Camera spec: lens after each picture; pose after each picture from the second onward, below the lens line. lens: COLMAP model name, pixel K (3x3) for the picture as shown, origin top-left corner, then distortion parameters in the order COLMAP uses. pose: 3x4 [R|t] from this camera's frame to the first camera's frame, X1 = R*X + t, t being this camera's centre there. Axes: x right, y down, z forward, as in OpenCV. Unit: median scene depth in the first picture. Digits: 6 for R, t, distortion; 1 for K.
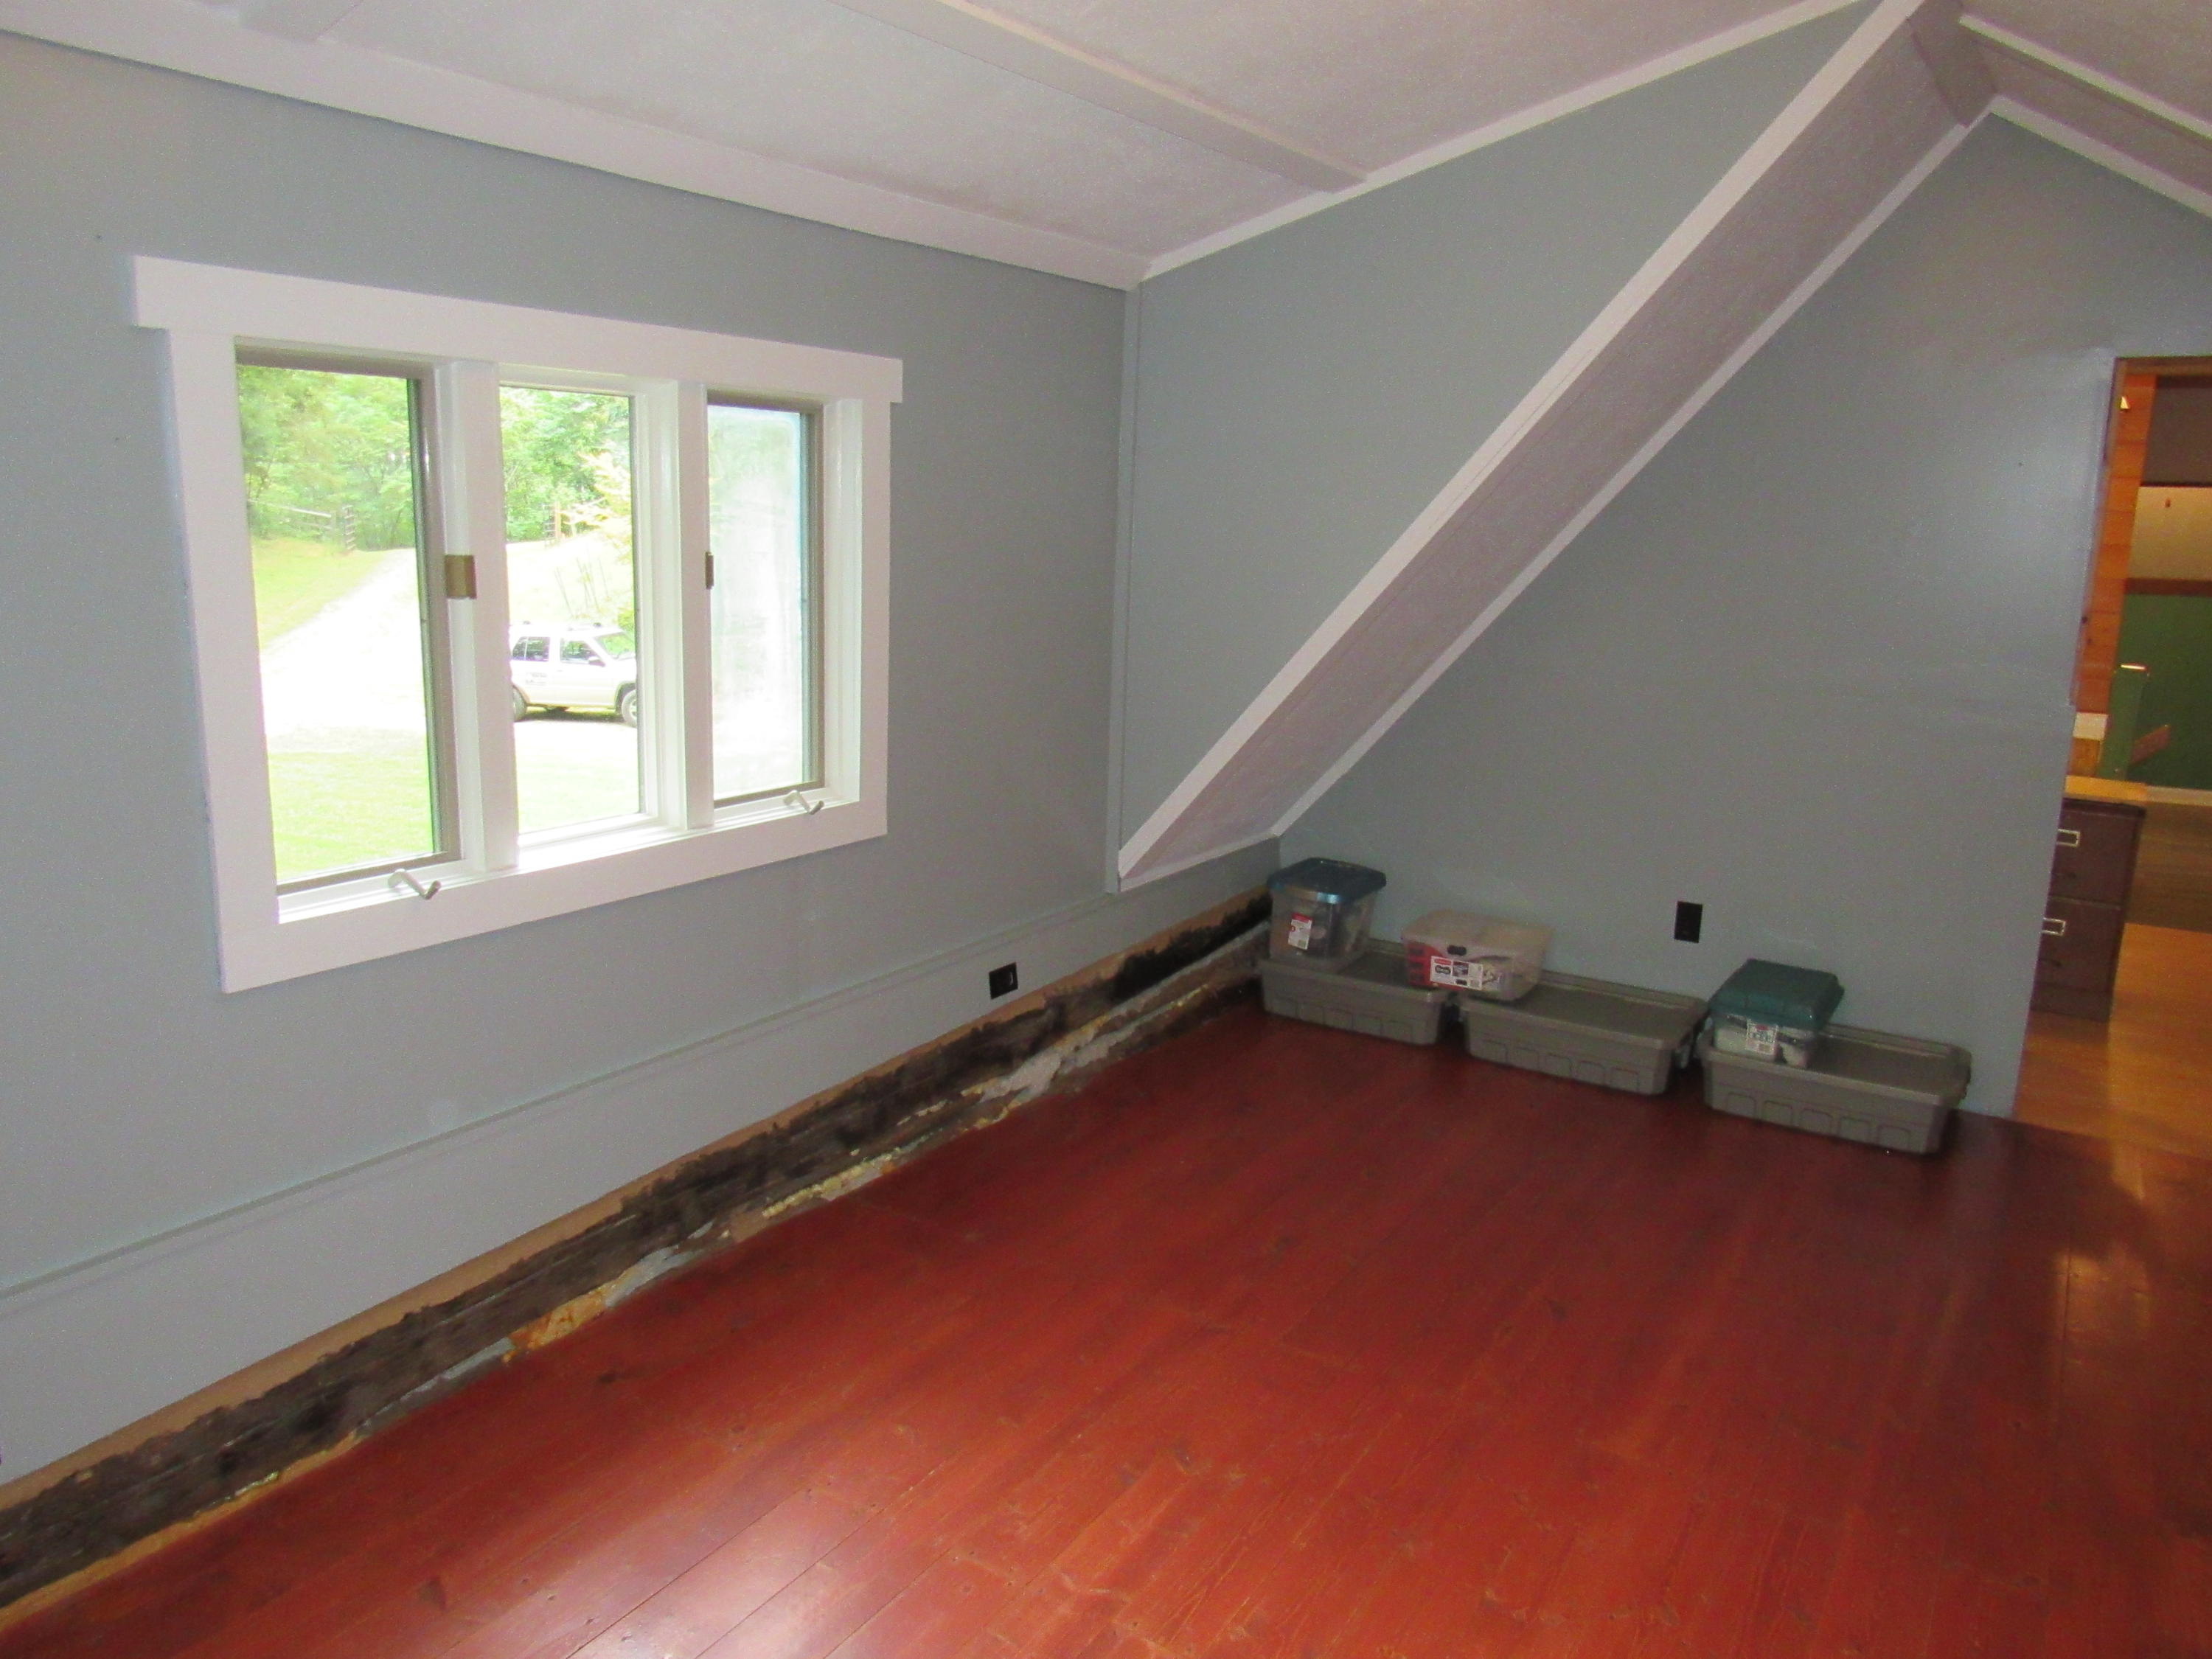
lens RADIAL K [[1563.2, 0, 1102.0], [0, 1563.2, 827.9], [0, 0, 1]] dist [-0.034712, 0.007297]
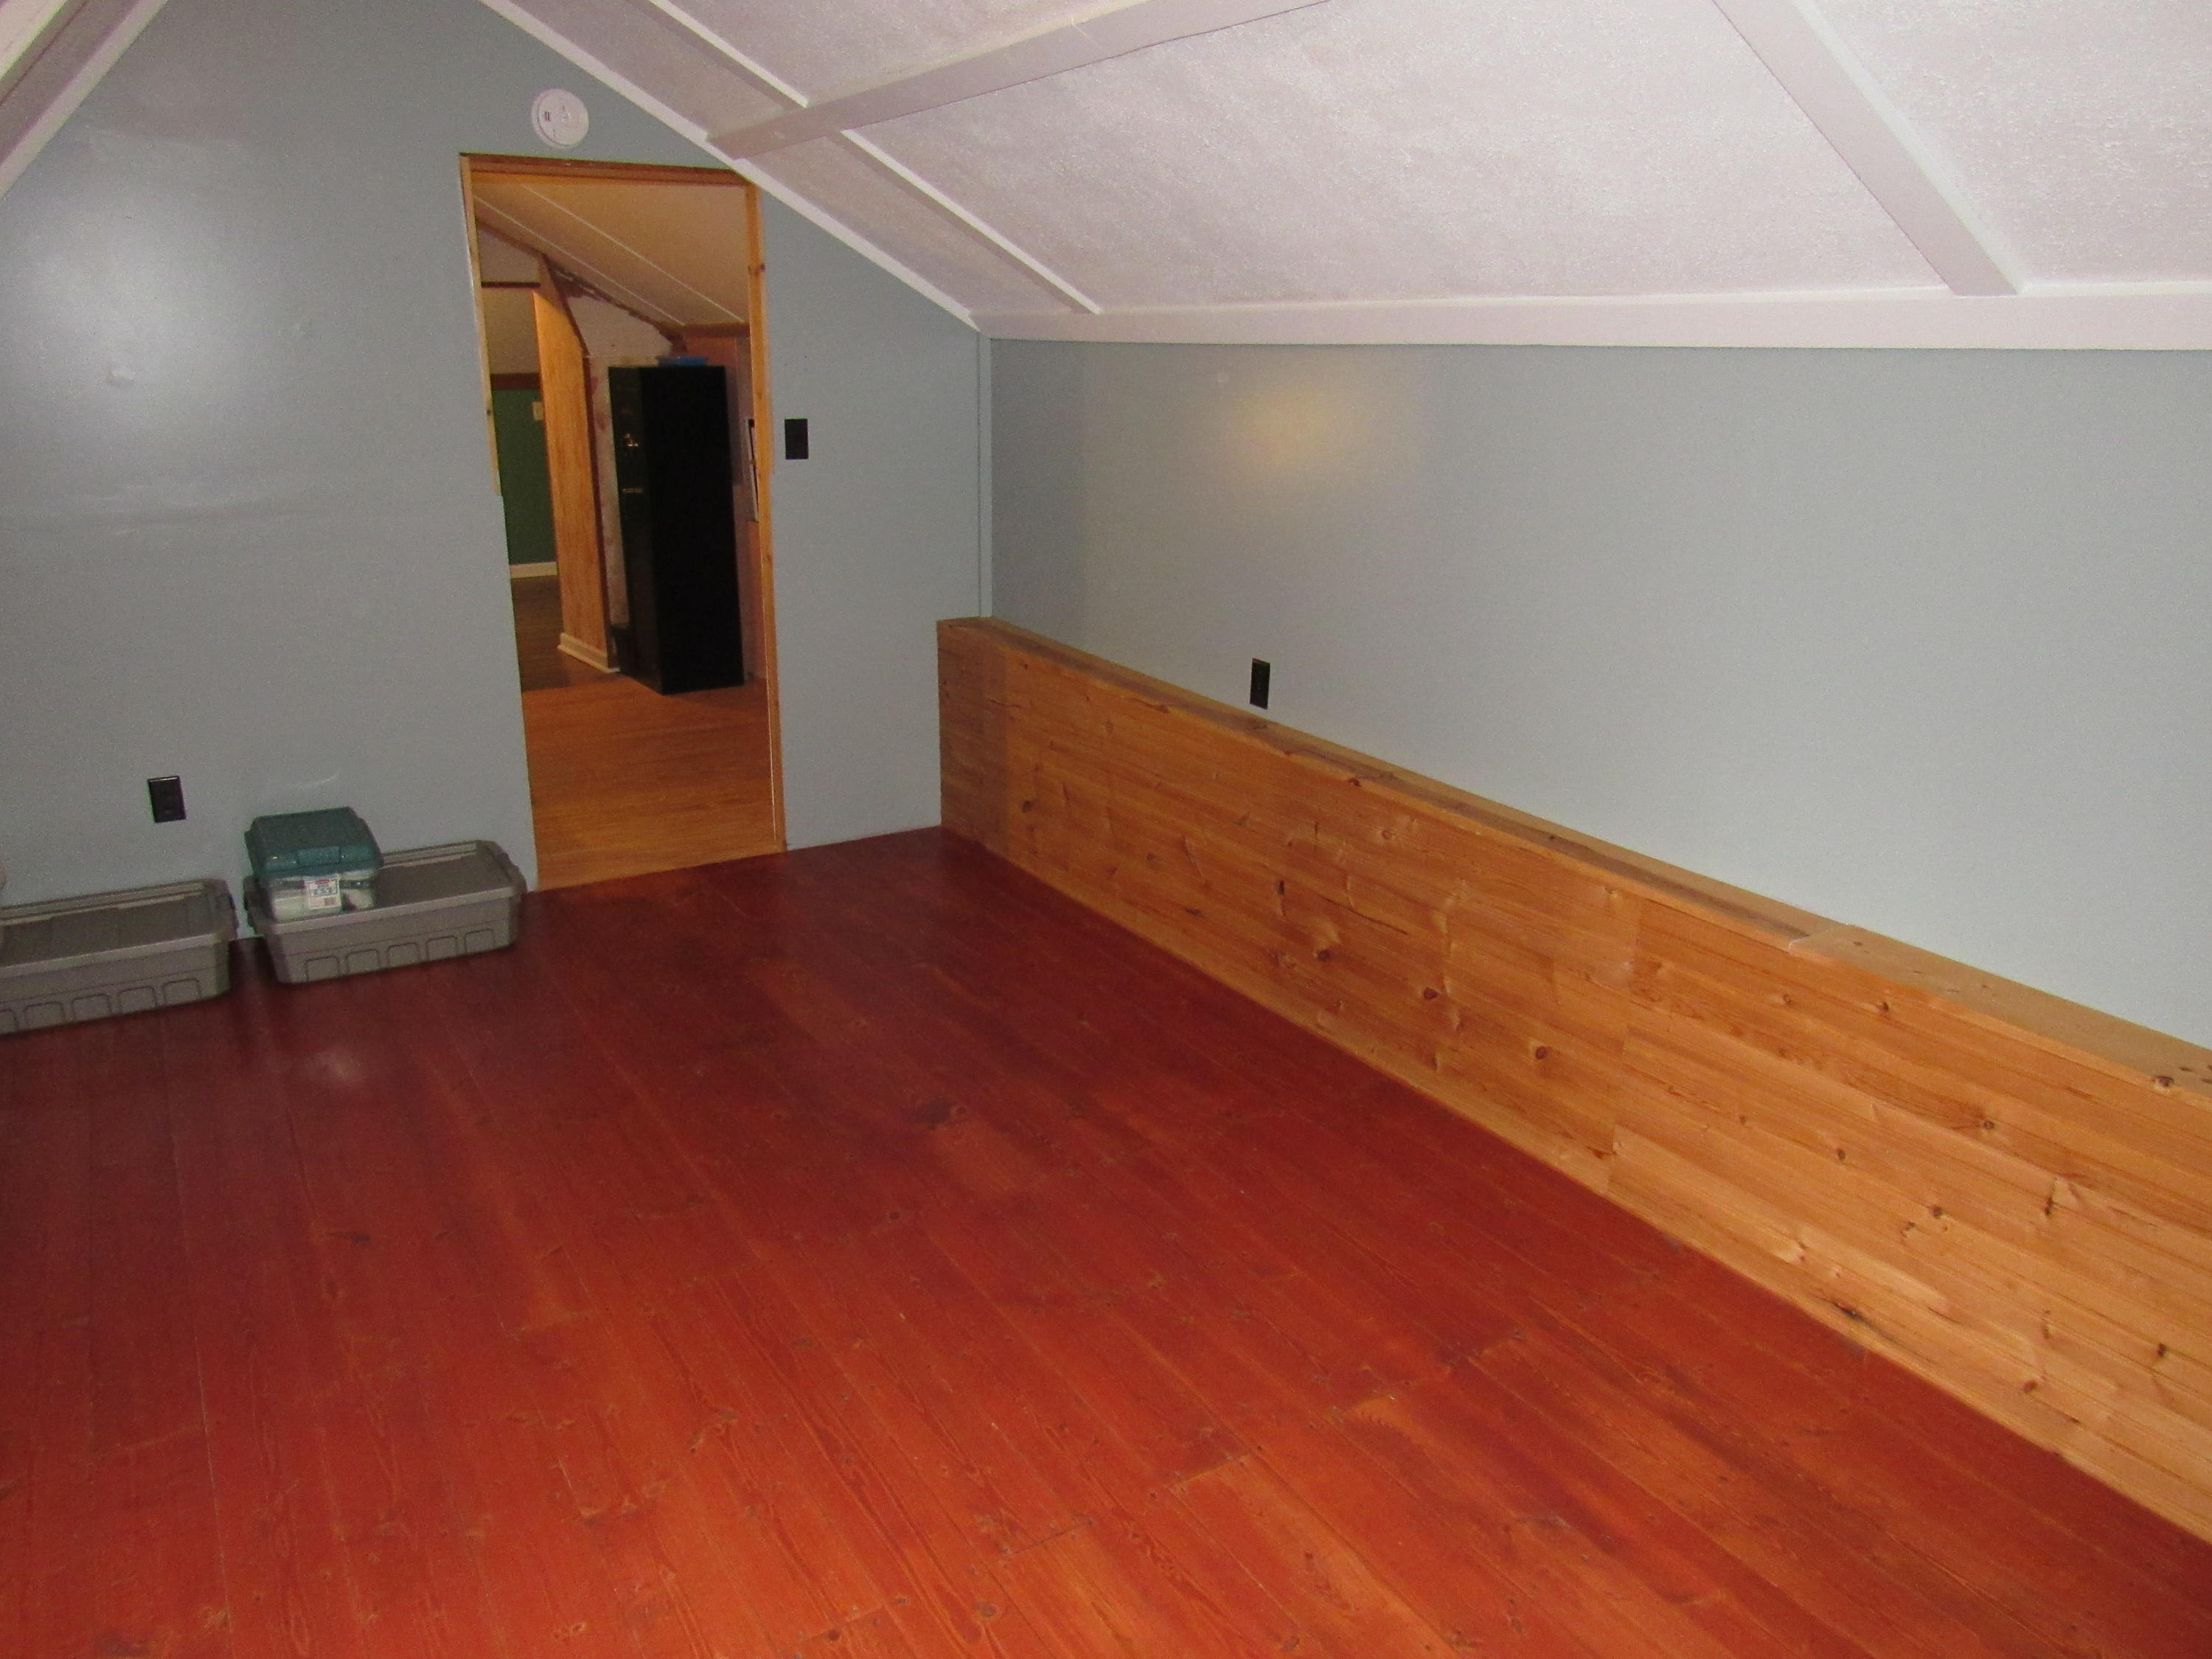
lens RADIAL K [[1563.2, 0, 1103.5], [0, 1563.2, 827.2], [0, 0, 1]] dist [-0.034712, 0.007297]
pose [[0.439839, -0.284244, 0.851908, -0.149300], [0.188869, 0.956654, 0.221681, -0.019293], [-0.877992, 0.063395, 0.474458, 0.146864]]
